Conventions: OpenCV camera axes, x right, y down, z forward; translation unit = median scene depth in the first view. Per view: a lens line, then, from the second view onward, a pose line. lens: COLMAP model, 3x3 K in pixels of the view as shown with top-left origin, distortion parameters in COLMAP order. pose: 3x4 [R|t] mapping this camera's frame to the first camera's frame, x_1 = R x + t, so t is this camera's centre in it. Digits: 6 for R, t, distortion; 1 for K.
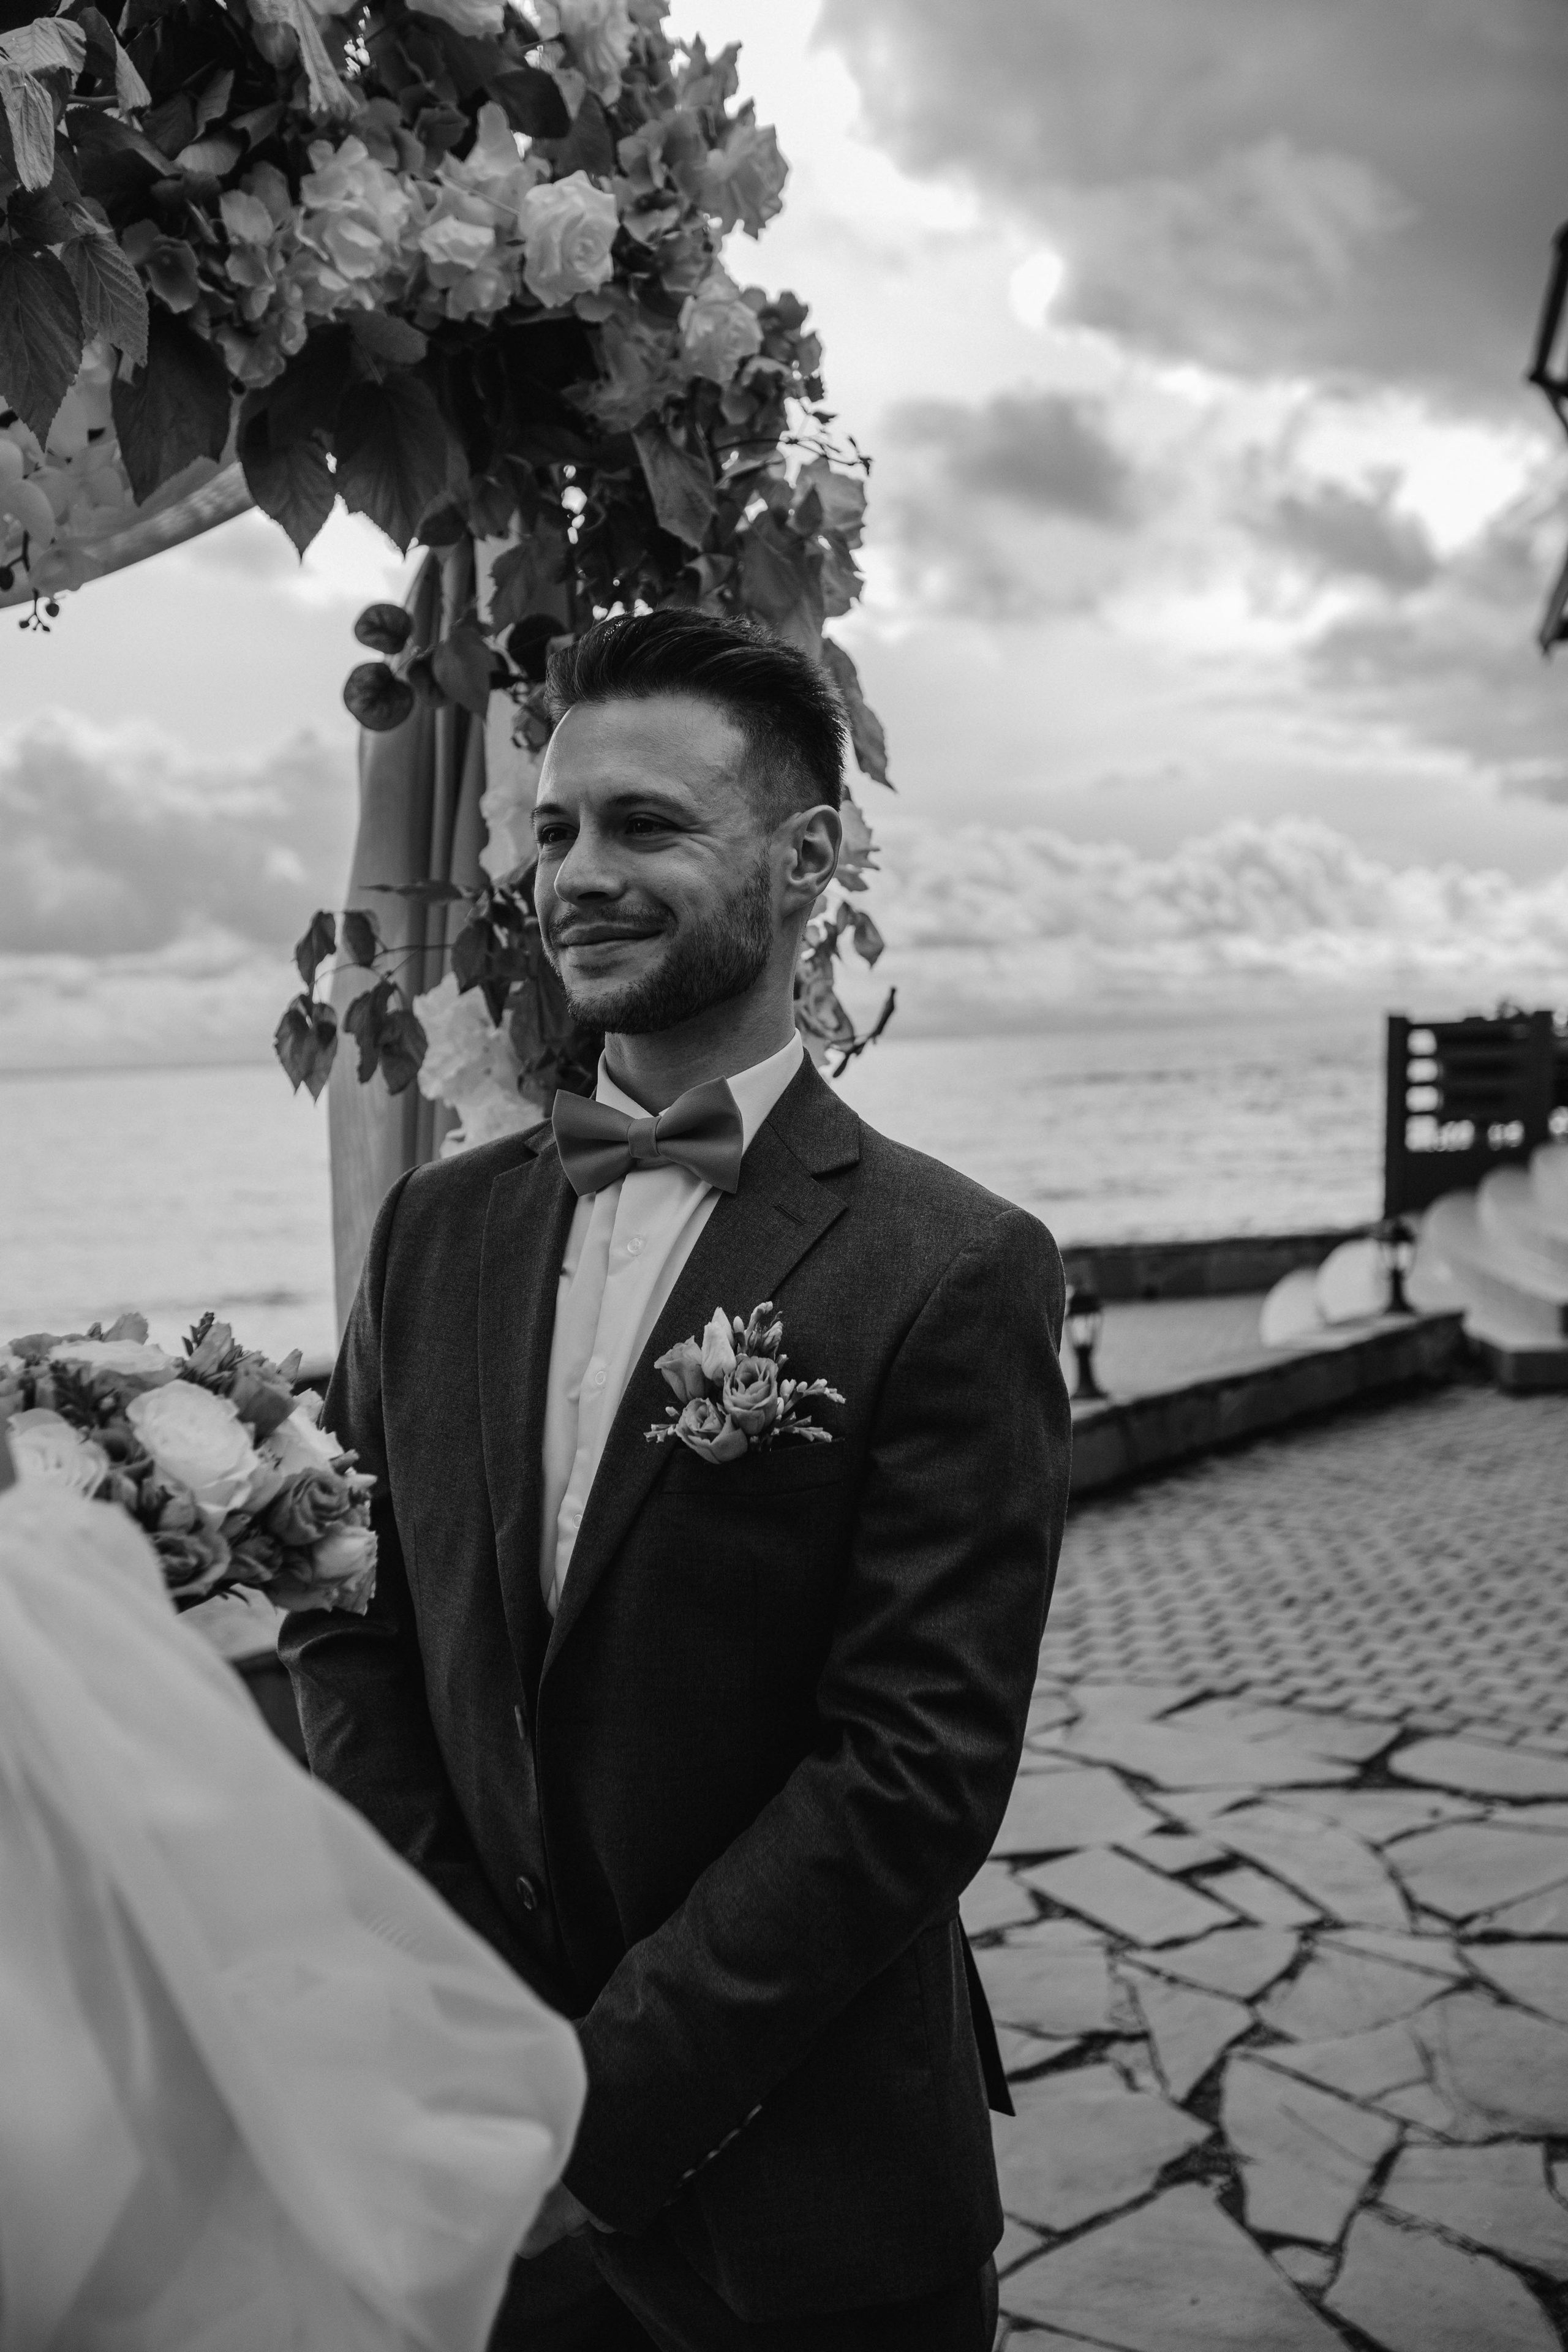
lens RADIAL K [[2200.5, 0, 784.0], [0, 2200.5, 1176.0], [0, 0, 1]] dist [-0.019592, 0.154045]
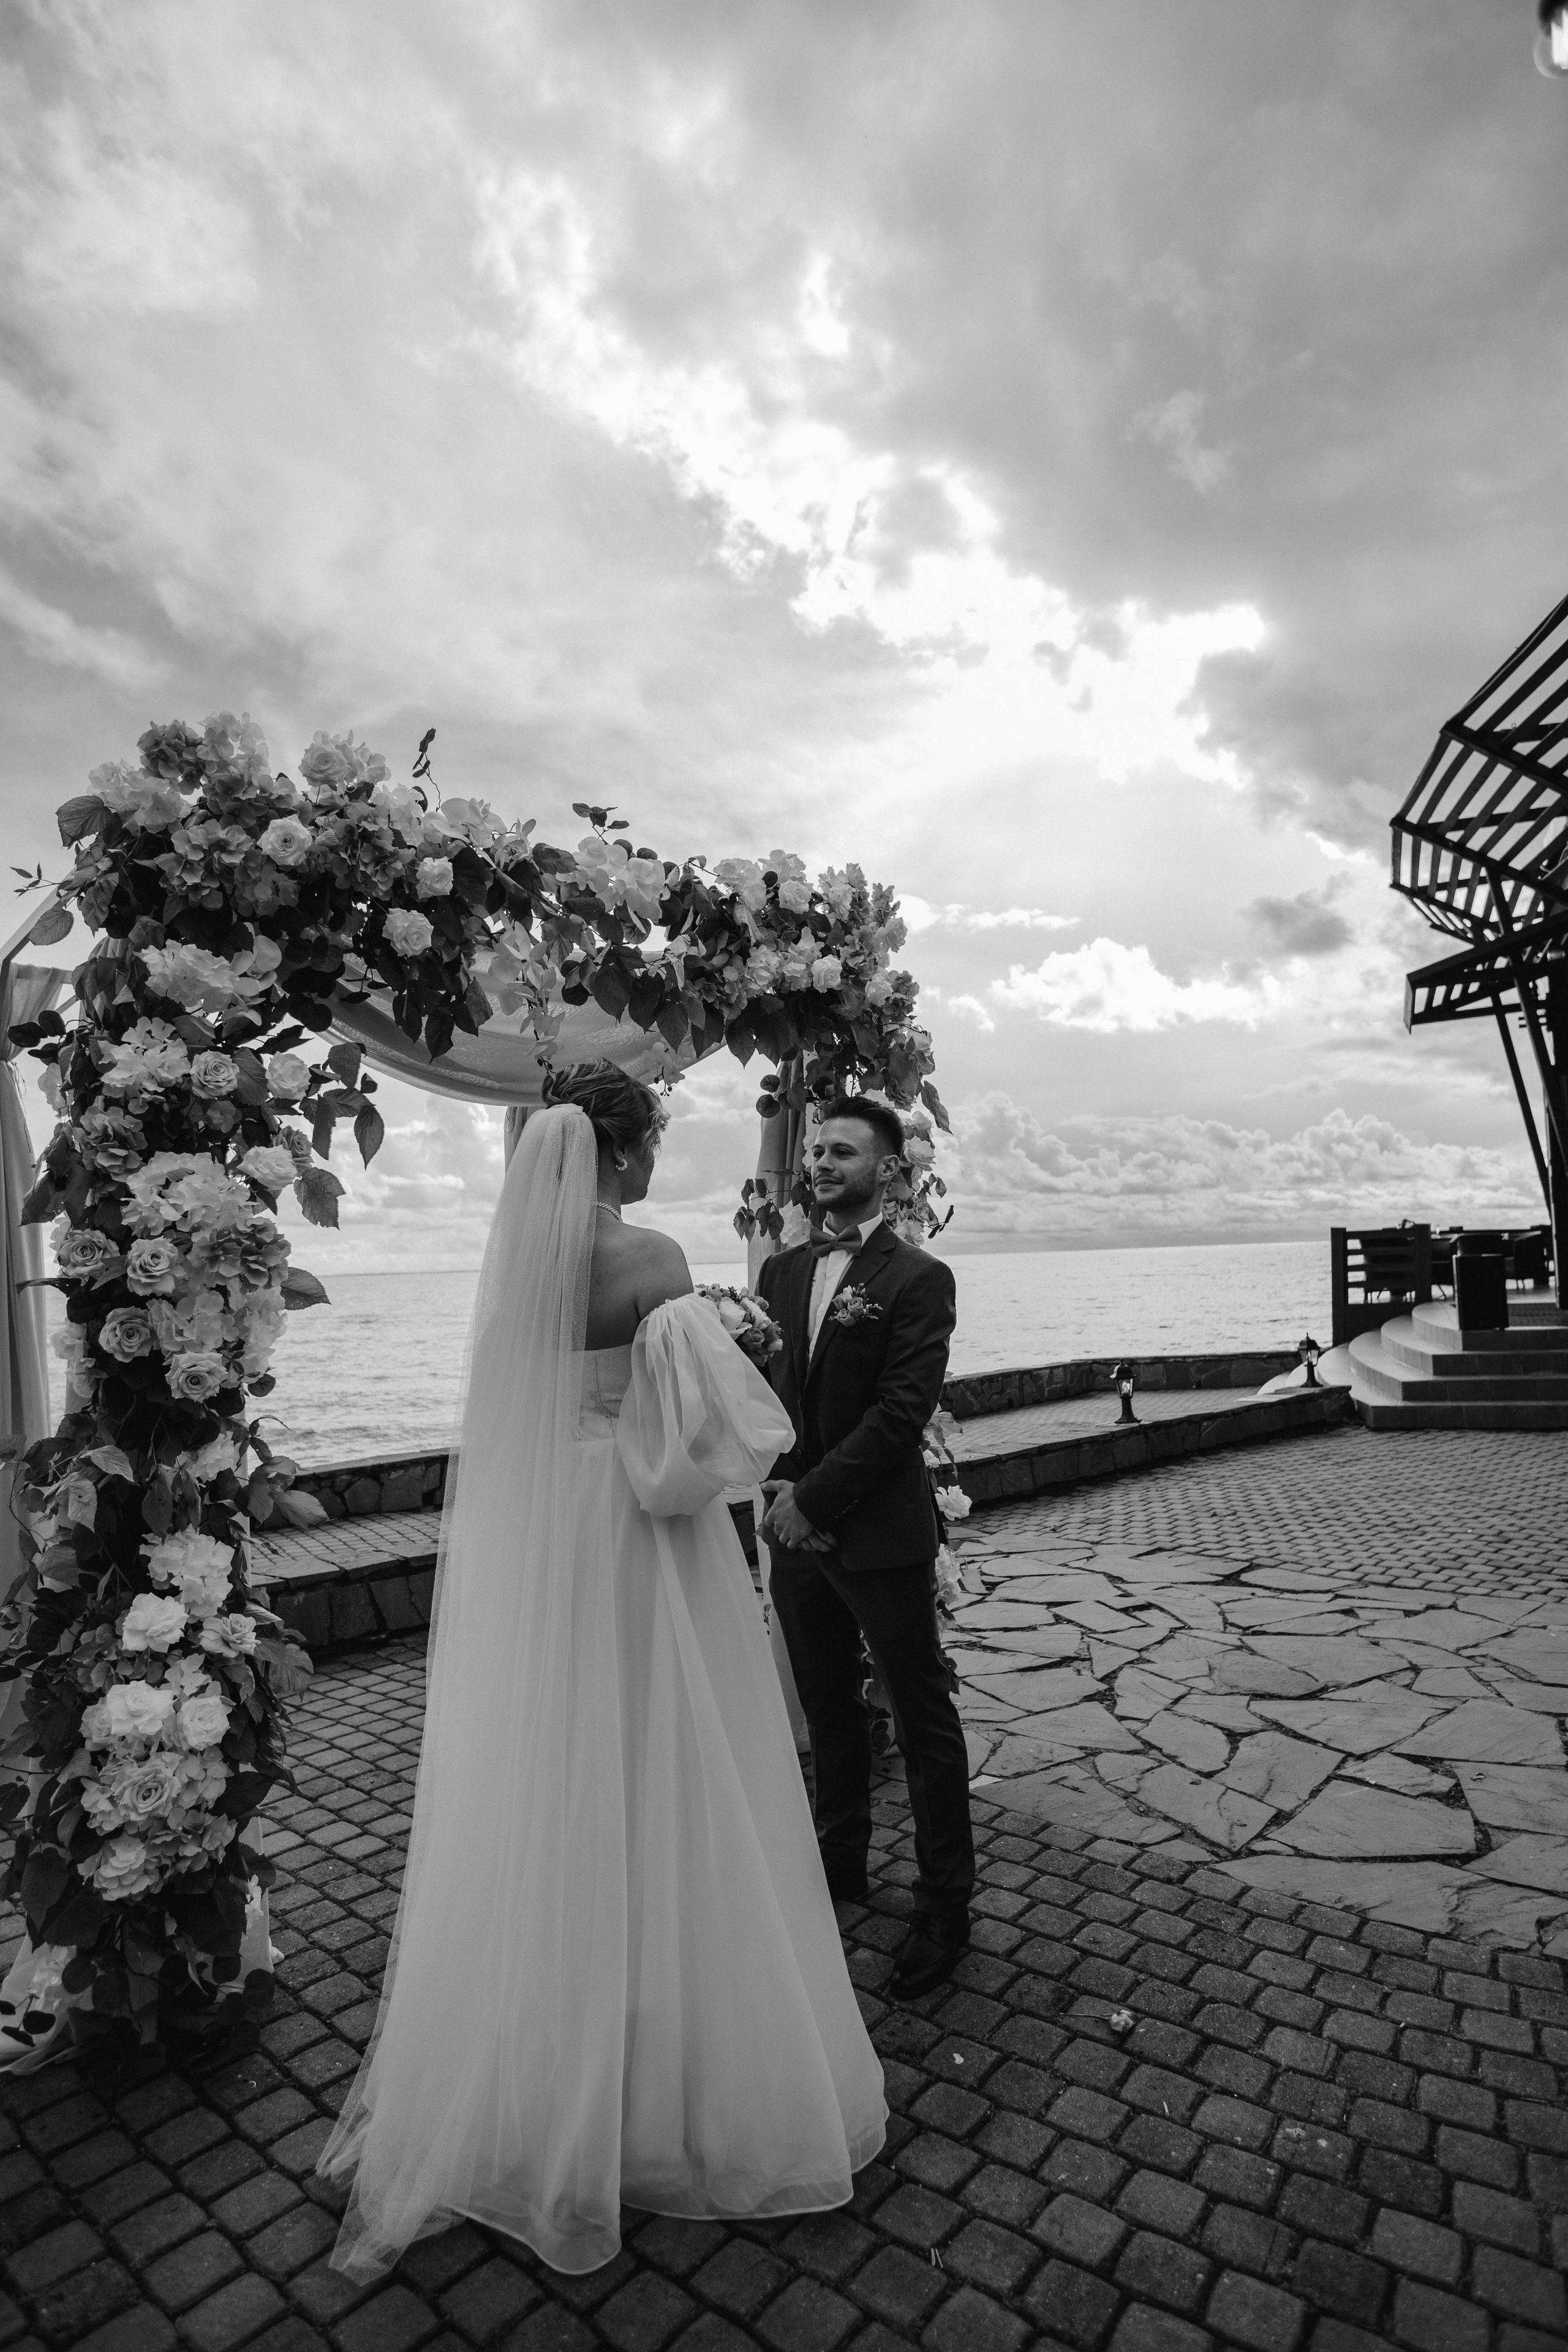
lens RADIAL K [[1346.8, 0, 784.0], [0, 1346.8, 1176.0], [0, 0, 1]] dist [0.000668, 0.000036]
pose [[0.984483, -0.007930, -0.175303, 0.143661], [-0.012621, 0.993192, -0.115806, 0.078797], [0.175028, 0.116222, 0.977680, -0.709406]]
